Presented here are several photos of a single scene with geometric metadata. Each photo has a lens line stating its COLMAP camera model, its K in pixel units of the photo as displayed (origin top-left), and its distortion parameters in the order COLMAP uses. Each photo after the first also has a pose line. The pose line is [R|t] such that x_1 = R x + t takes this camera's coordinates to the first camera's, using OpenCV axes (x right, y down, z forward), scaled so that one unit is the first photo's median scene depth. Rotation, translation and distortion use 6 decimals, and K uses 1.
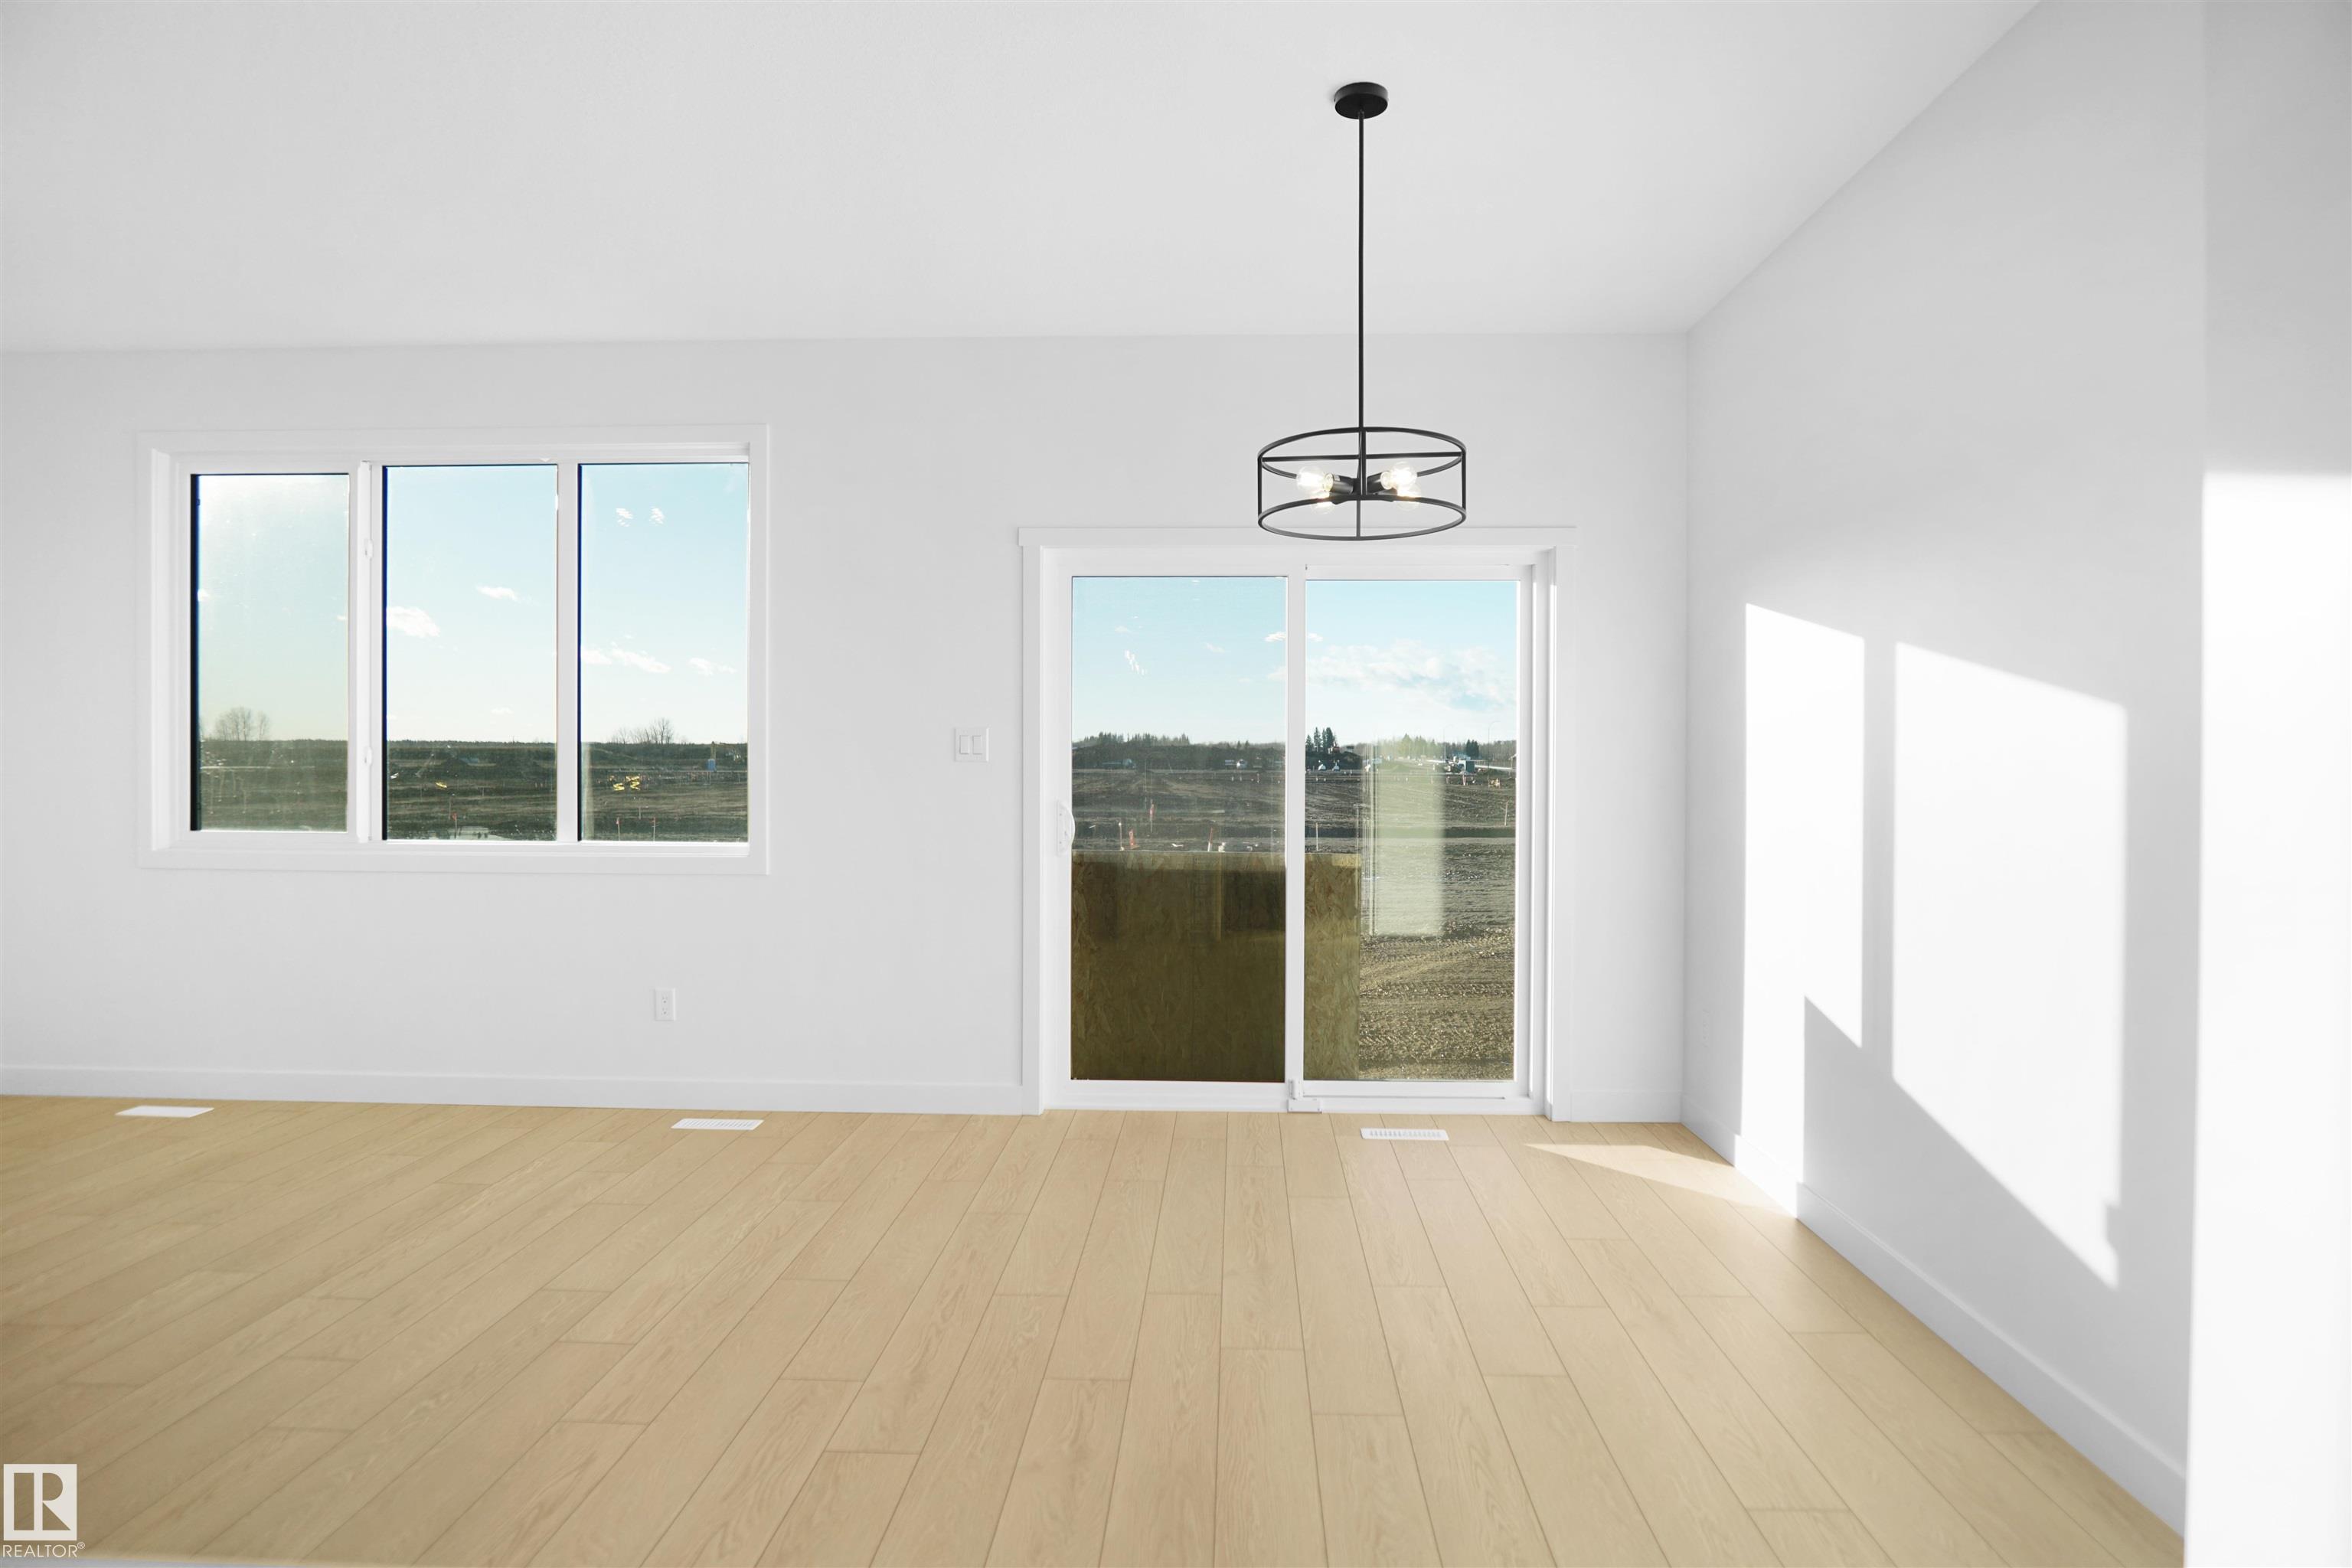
lens RADIAL K [[1297.8, 0, 1190.2], [0, 1297.8, 772.8], [0, 0, 1]] dist [-0.024762, 0.002713]
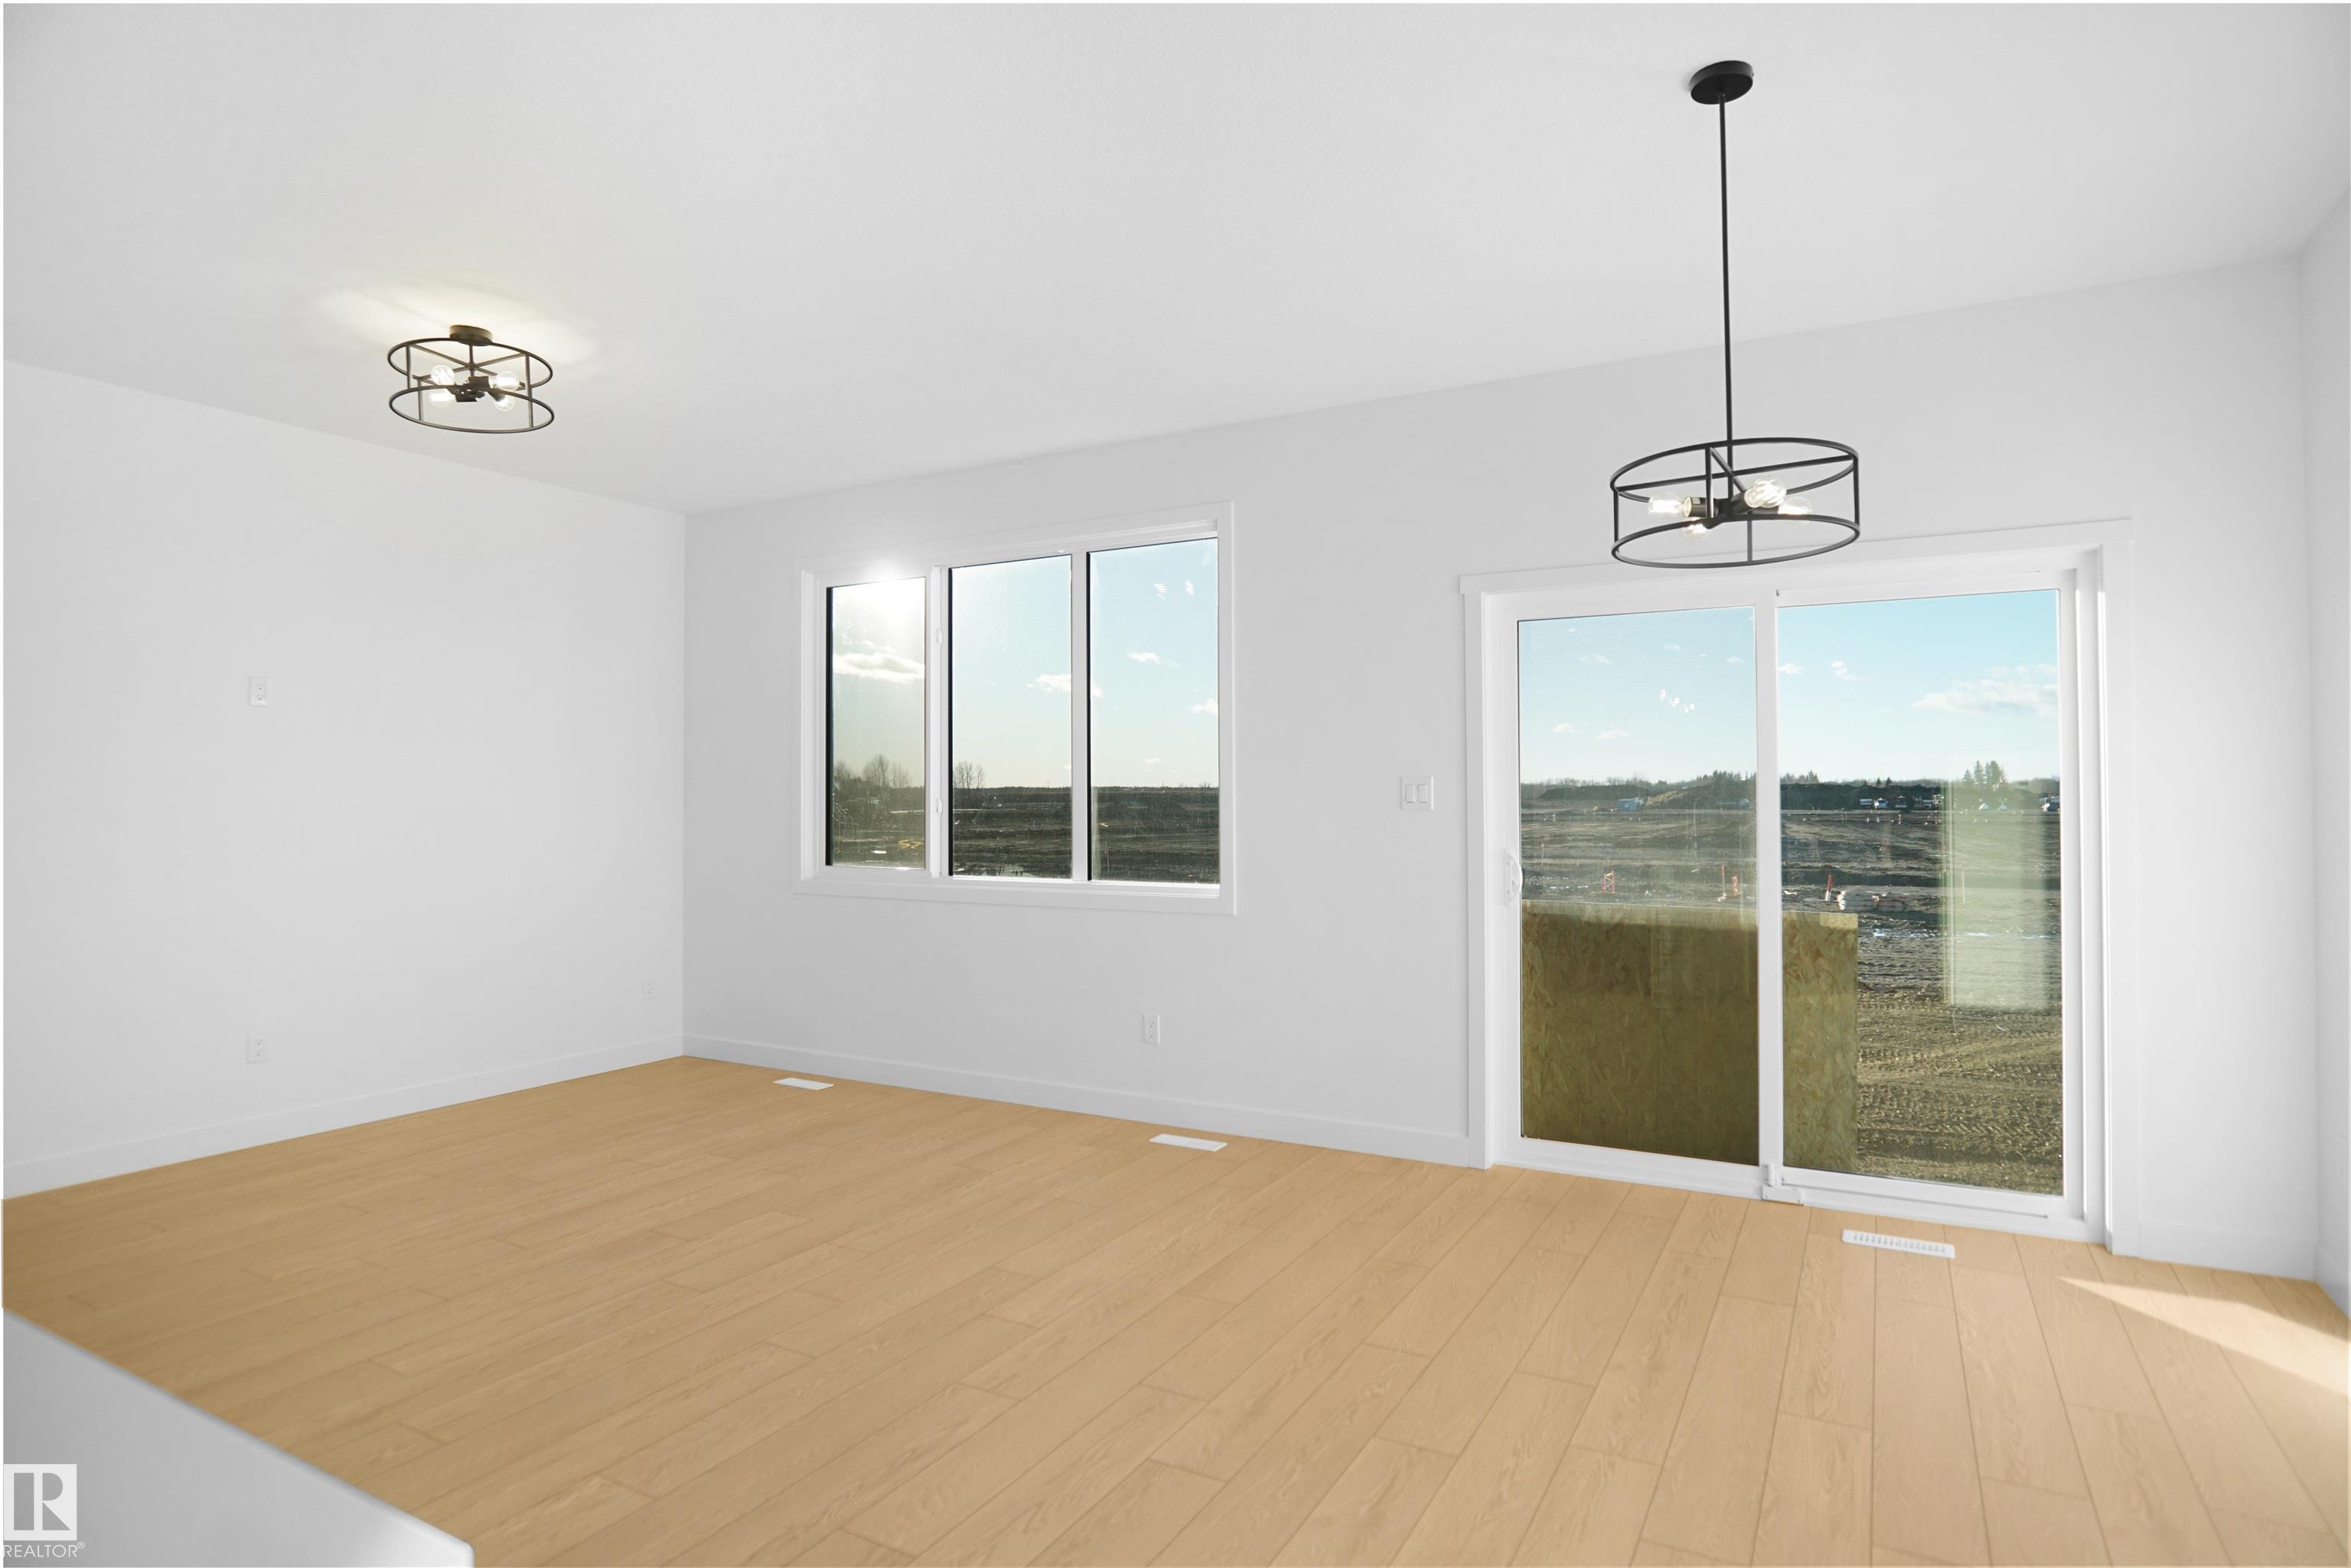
lens RADIAL K [[1269.7, 0, 1179.4], [0, 1269.7, 778.9], [0, 0, 1]] dist [-0.027210, 0.003375]
pose [[0.889113, -0.013656, -0.457484, 0.118688], [0.001197, 0.999621, -0.027512, -0.005766], [0.457686, 0.023914, 0.888792, 0.033722]]
